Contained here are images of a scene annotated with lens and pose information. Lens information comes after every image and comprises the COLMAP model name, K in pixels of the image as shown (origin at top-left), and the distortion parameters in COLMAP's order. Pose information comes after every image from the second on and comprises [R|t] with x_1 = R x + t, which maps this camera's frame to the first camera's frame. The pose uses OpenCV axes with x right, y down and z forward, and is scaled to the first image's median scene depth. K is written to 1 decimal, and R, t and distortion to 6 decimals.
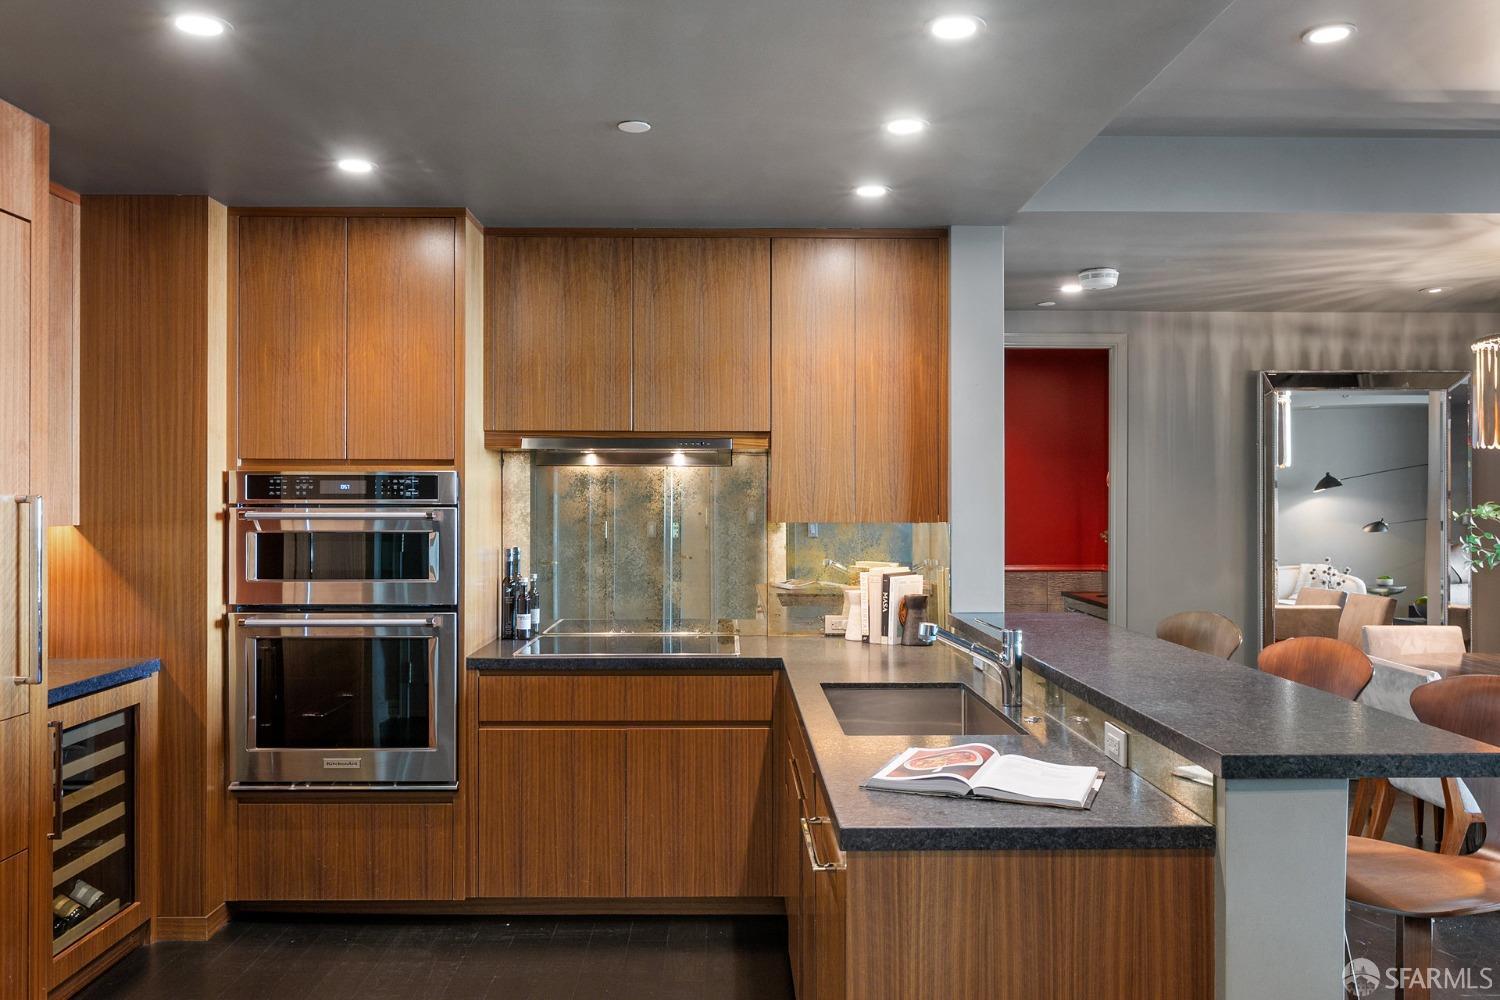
lens RADIAL K [[1130.5, 0, 750.0], [0, 1130.5, 500.0], [0, 0, 1]] dist [0.009977, 0.004444]
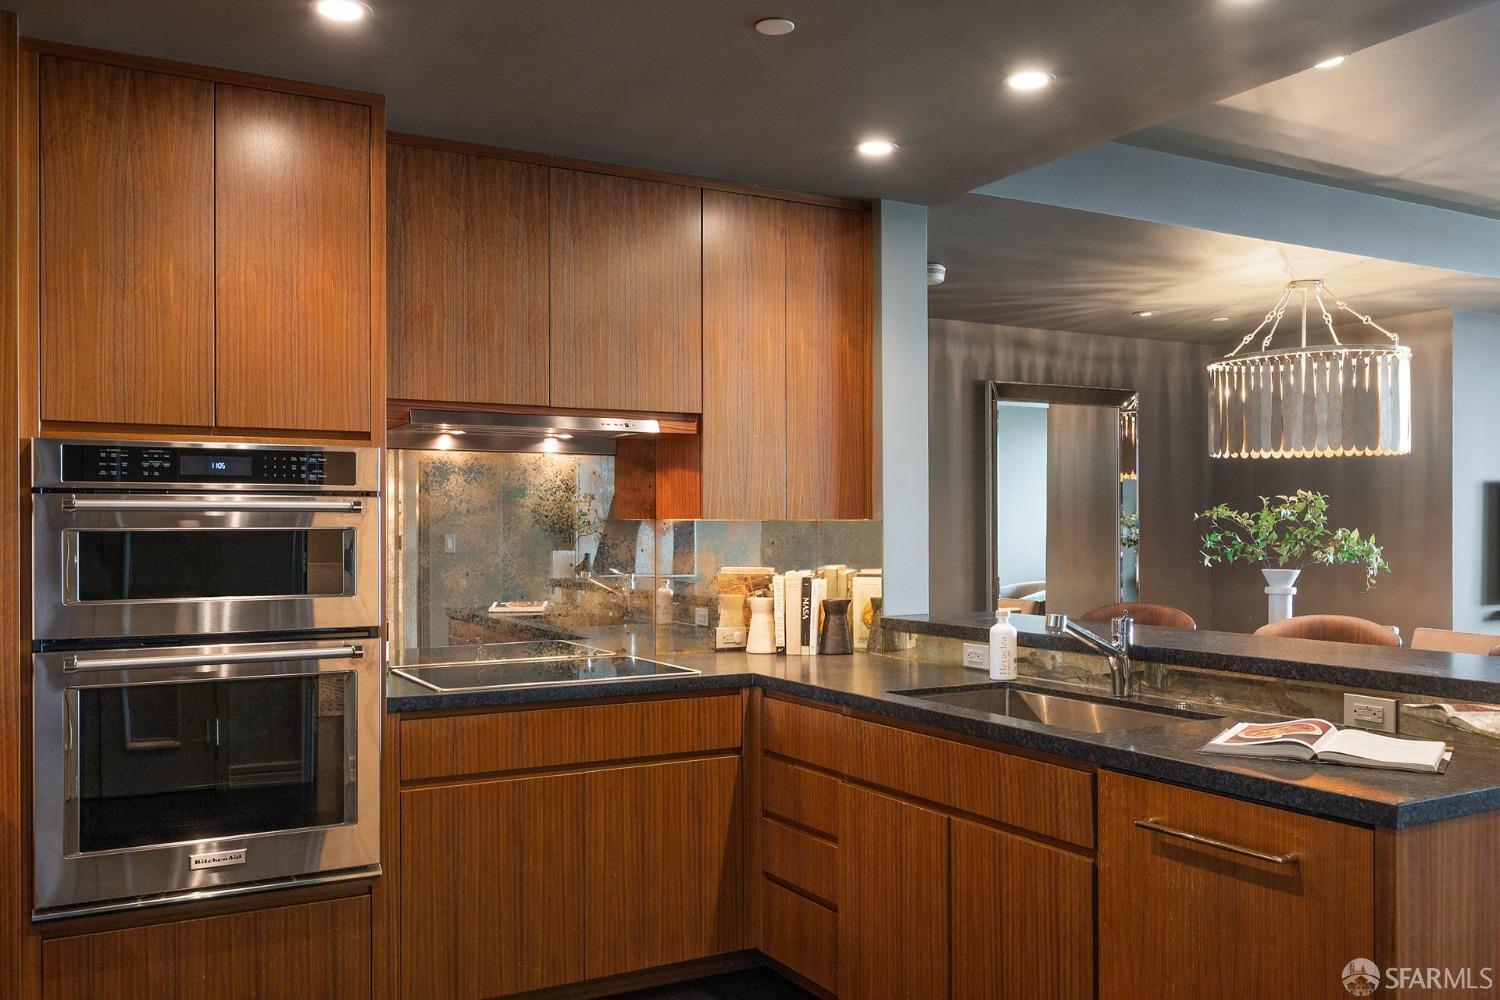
lens RADIAL K [[1268.2, 0, 750.5], [0, 1268.2, 526.7], [0, 0, 1]] dist [0.009490, 0.009657]
pose [[0.876592, -0.004318, 0.481214, -0.414852], [0.006222, 0.999978, -0.002361, 0.028161], [-0.481193, 0.005064, 0.876600, 0.137822]]
